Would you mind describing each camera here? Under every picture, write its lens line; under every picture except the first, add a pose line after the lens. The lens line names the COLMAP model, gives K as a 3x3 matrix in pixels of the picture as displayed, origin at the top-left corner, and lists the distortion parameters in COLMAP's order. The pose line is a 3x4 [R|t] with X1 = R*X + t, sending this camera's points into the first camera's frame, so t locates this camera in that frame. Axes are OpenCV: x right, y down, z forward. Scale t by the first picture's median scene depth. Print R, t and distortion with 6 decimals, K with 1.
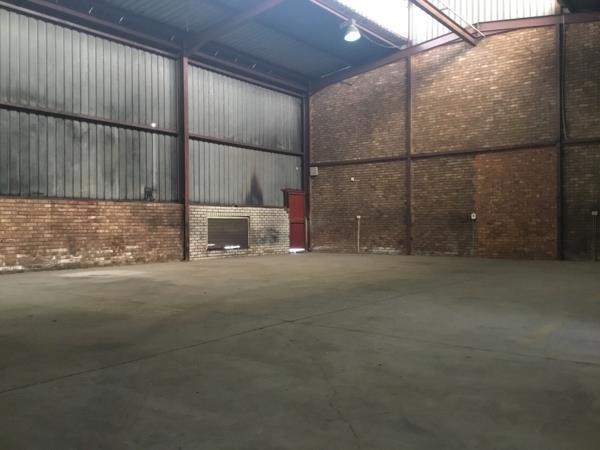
lens RADIAL K [[551.6, 0, 300.0], [0, 551.6, 225.0], [0, 0, 1]] dist [0.151962, -0.250888]
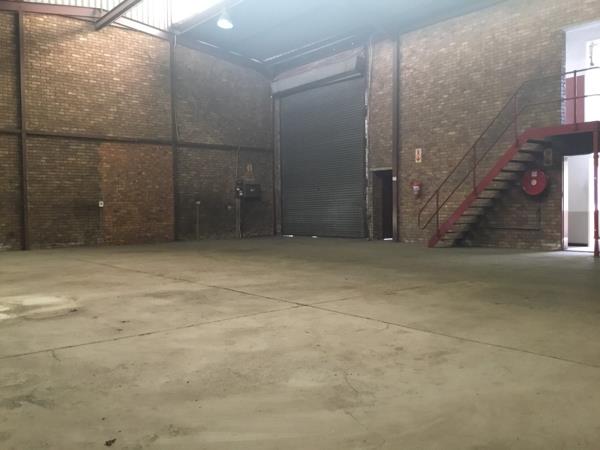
lens RADIAL K [[551.6, 0, 300.0], [0, 551.6, 225.0], [0, 0, 1]] dist [0.151962, -0.250888]
pose [[0.241206, -0.028276, 0.970062, -0.567291], [0.014038, 0.999573, 0.025646, 0.000604], [-0.970372, 0.007432, 0.241500, 0.420761]]
